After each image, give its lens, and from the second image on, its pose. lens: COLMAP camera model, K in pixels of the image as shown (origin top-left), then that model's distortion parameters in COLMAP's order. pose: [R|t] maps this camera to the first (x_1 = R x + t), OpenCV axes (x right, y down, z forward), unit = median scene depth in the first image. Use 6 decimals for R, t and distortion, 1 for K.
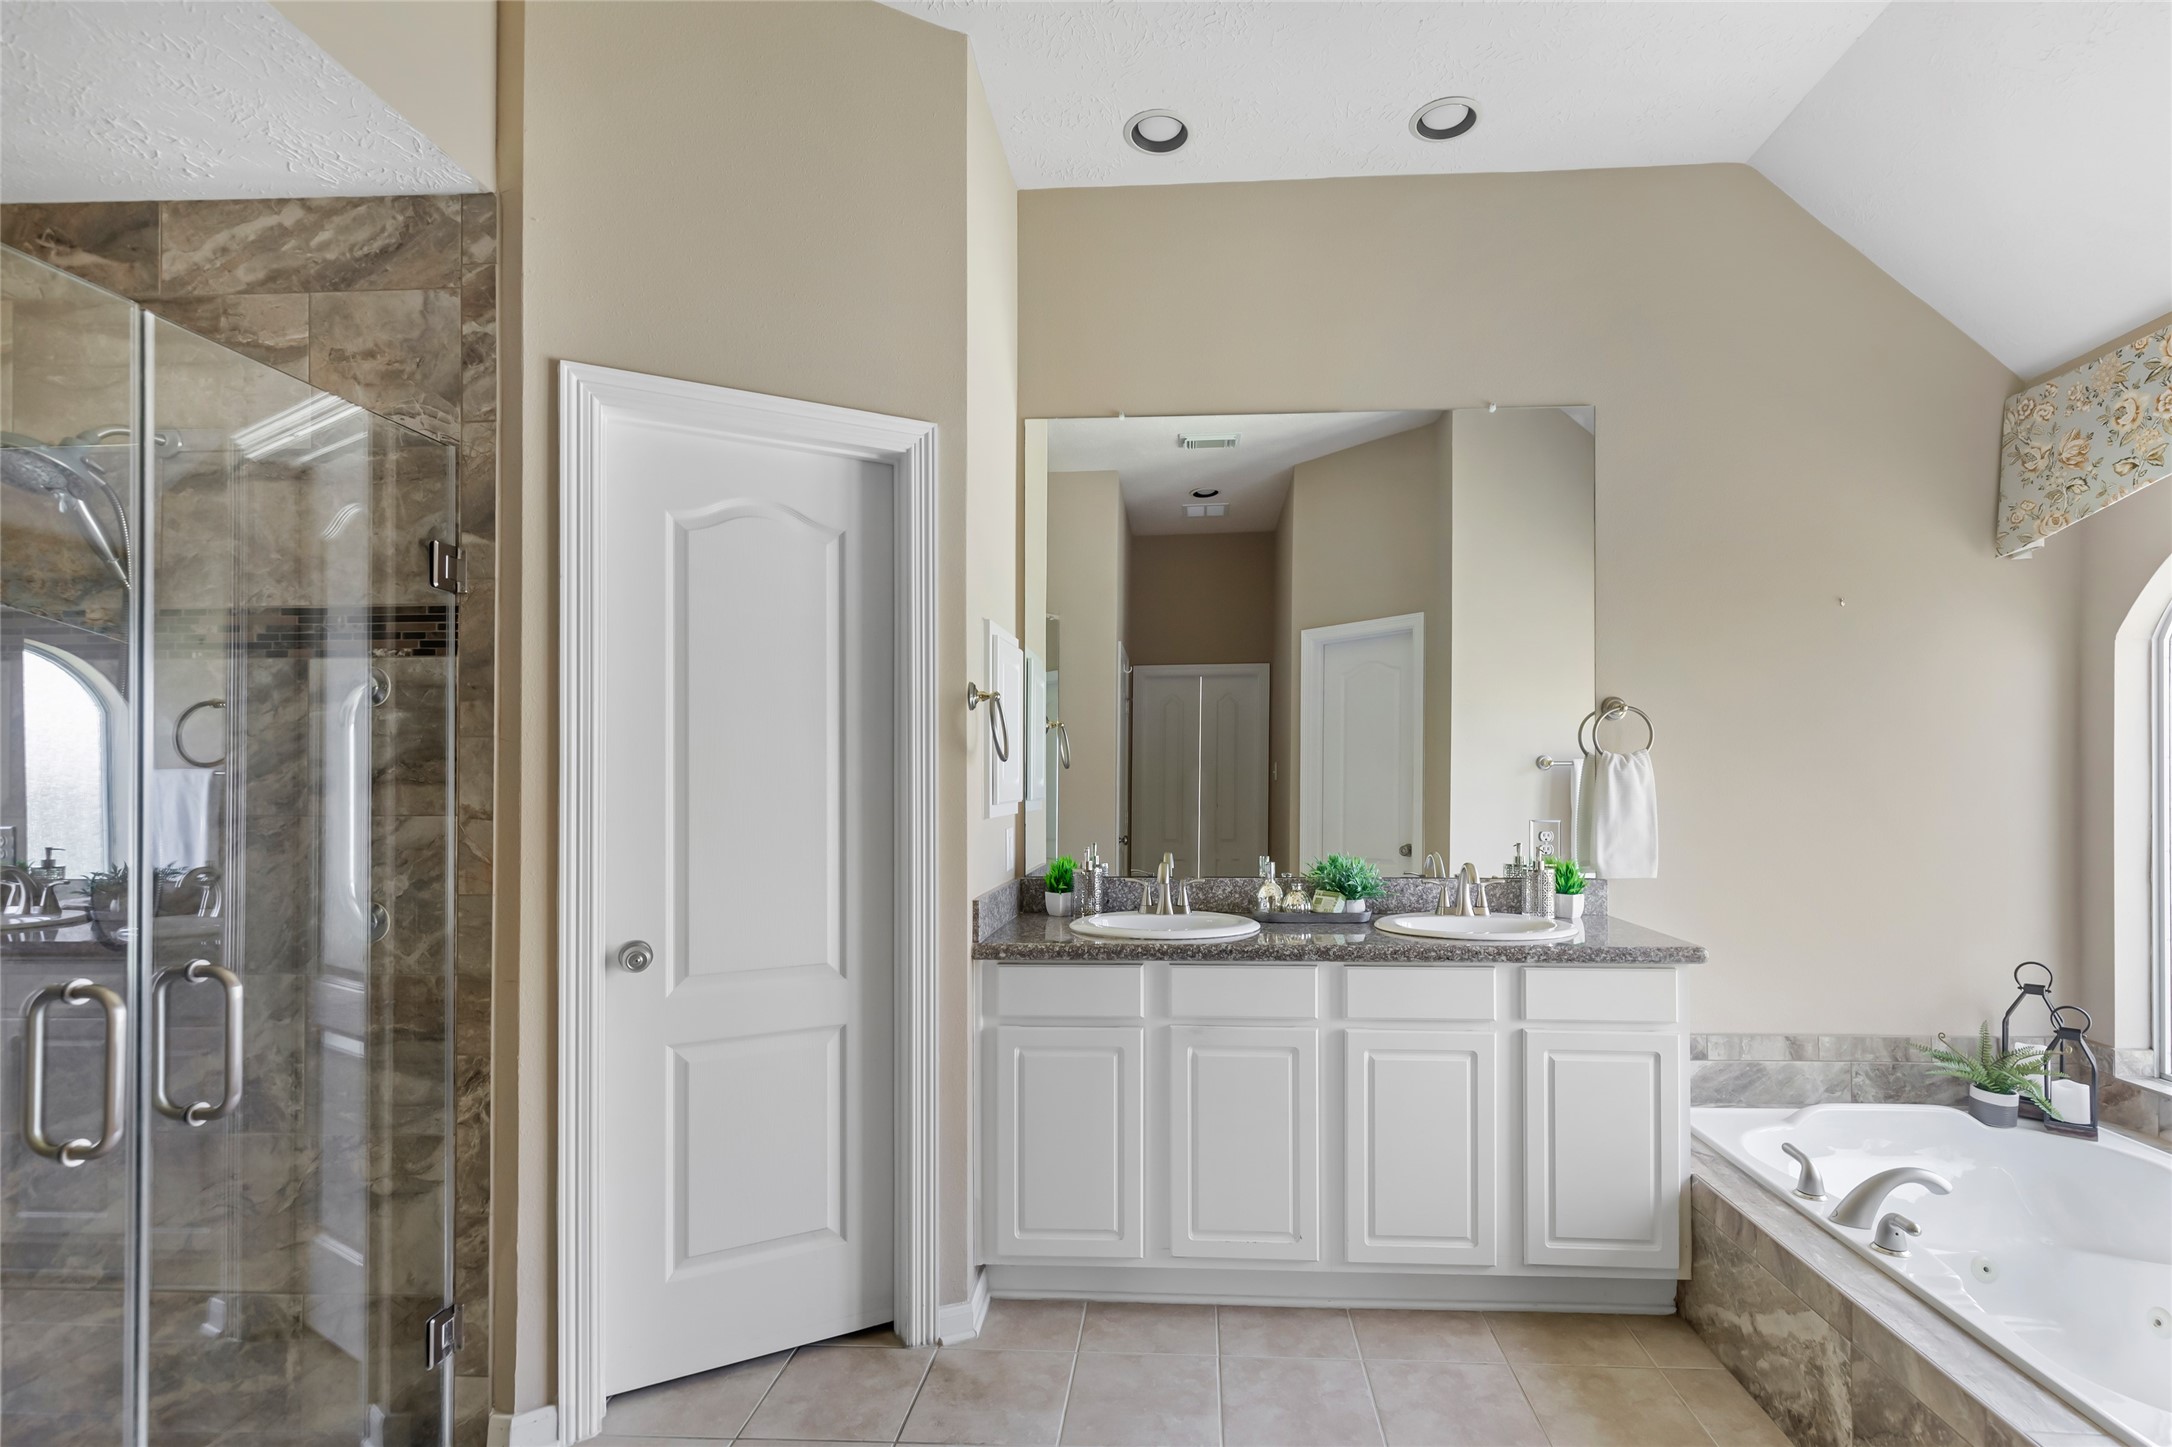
lens RADIAL K [[1028.6, 0, 1058.2], [0, 1028.6, 764.2], [0, 0, 1]] dist [0.002374, -0.000005]
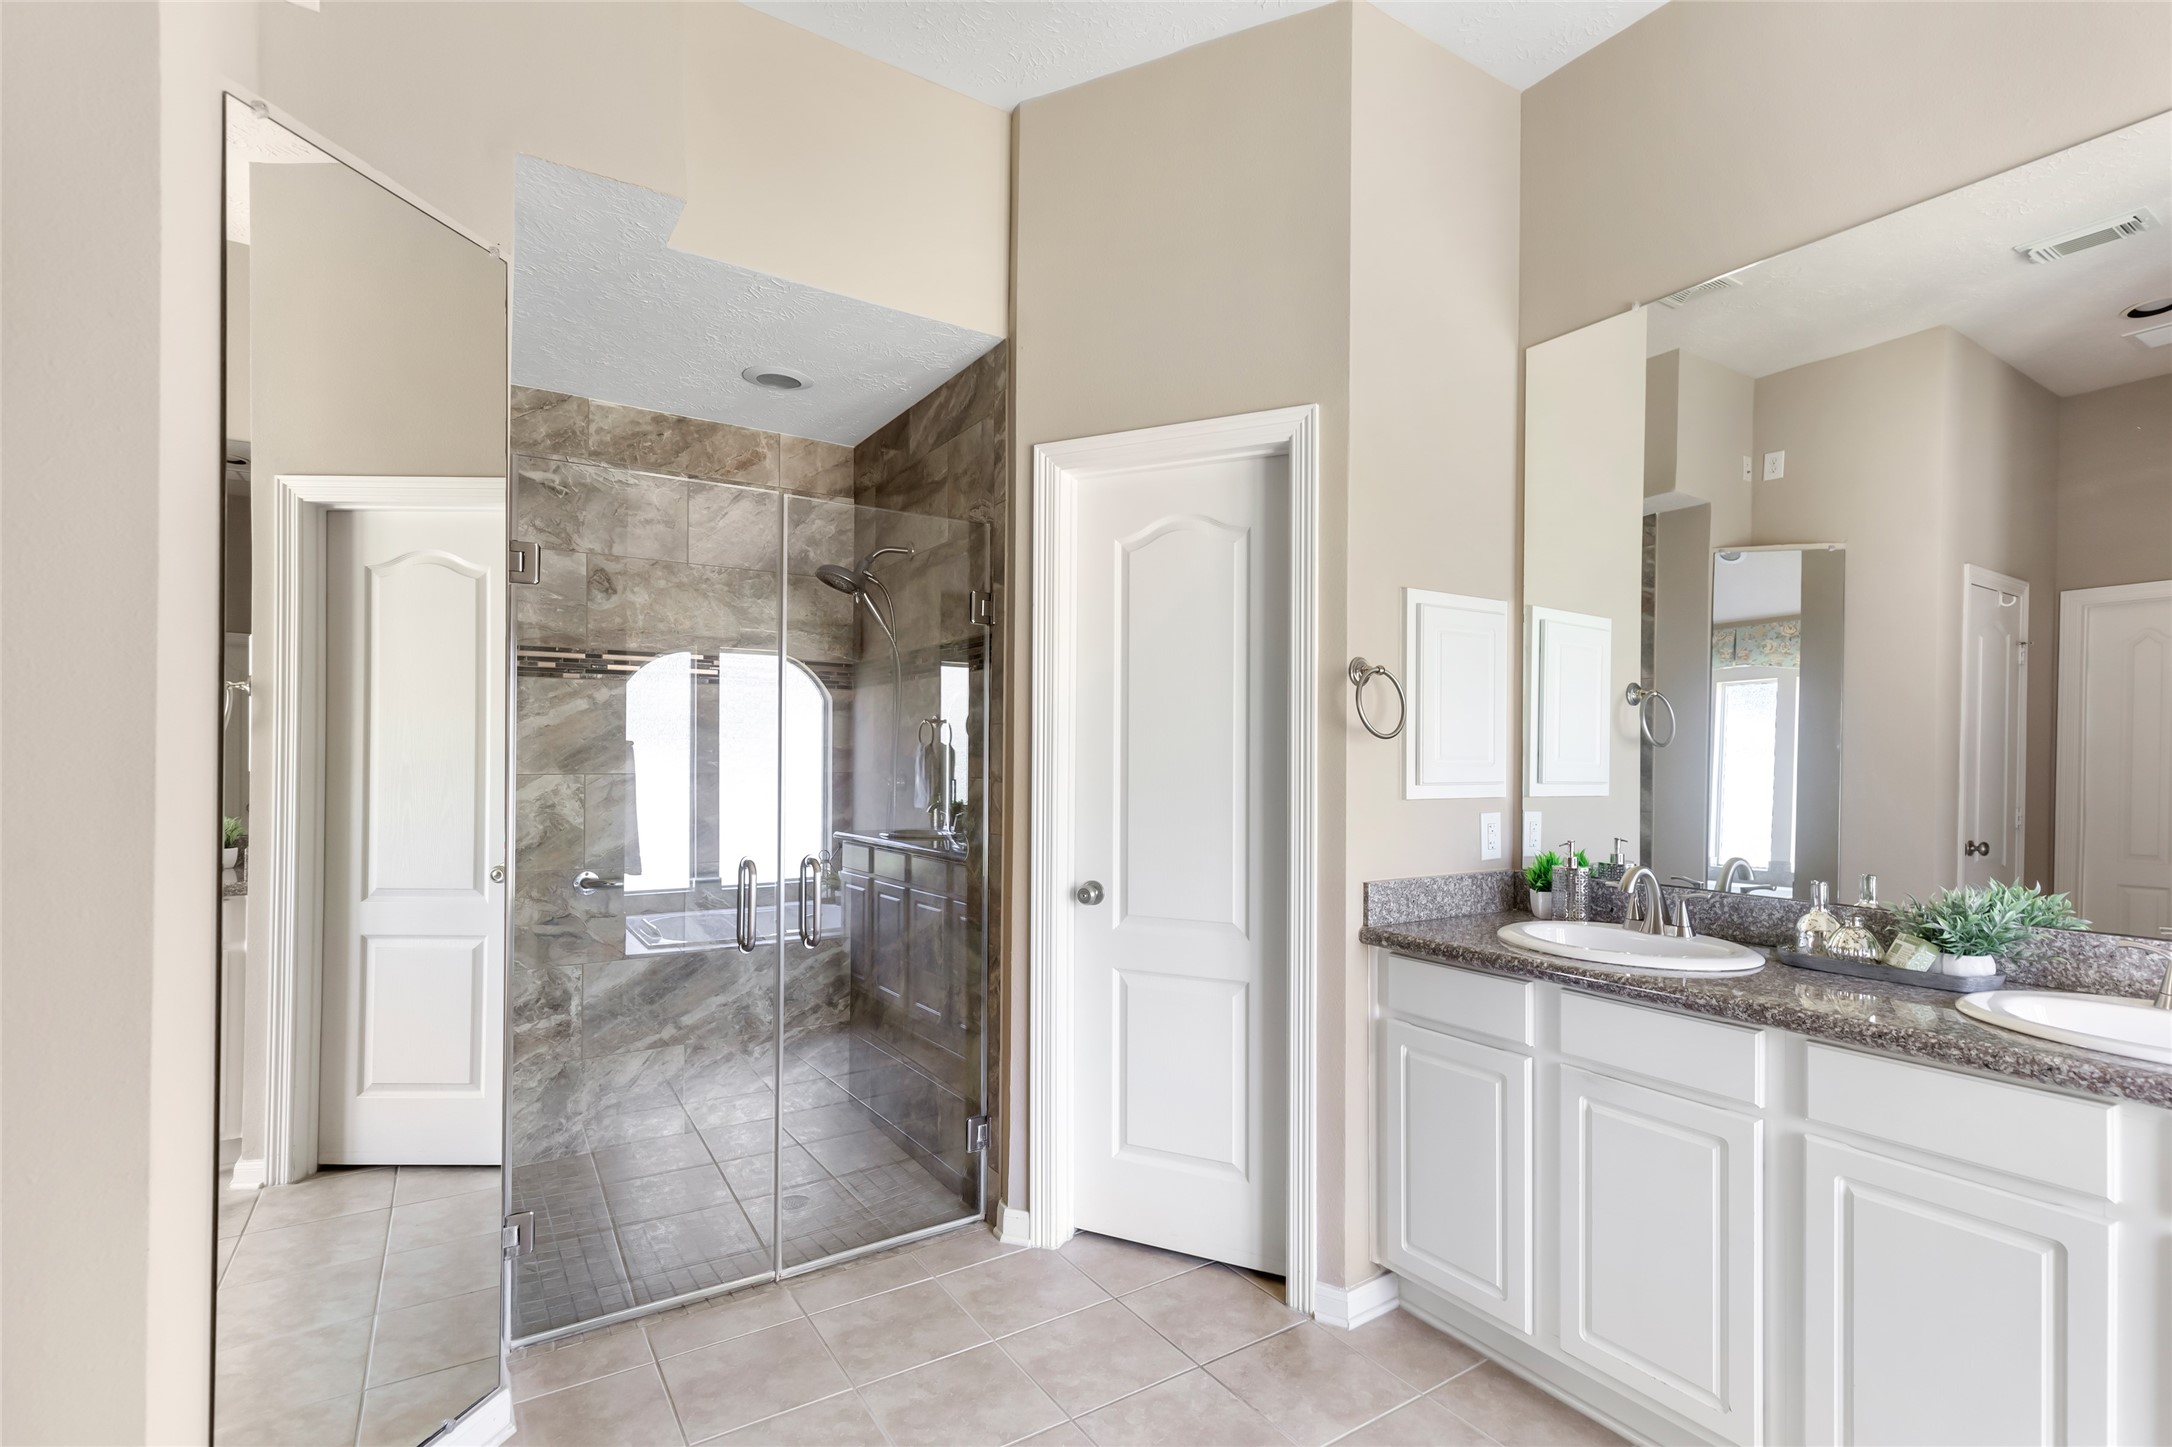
lens RADIAL K [[1007.2, 0, 1091.8], [0, 1007.2, 748.2], [0, 0, 1]] dist [0.004091, -0.000074]
pose [[0.586170, -0.000059, -0.810188, 0.554763], [0.002730, 0.999994, 0.001902, 0.003581], [0.810184, -0.003327, 0.586167, 0.245428]]
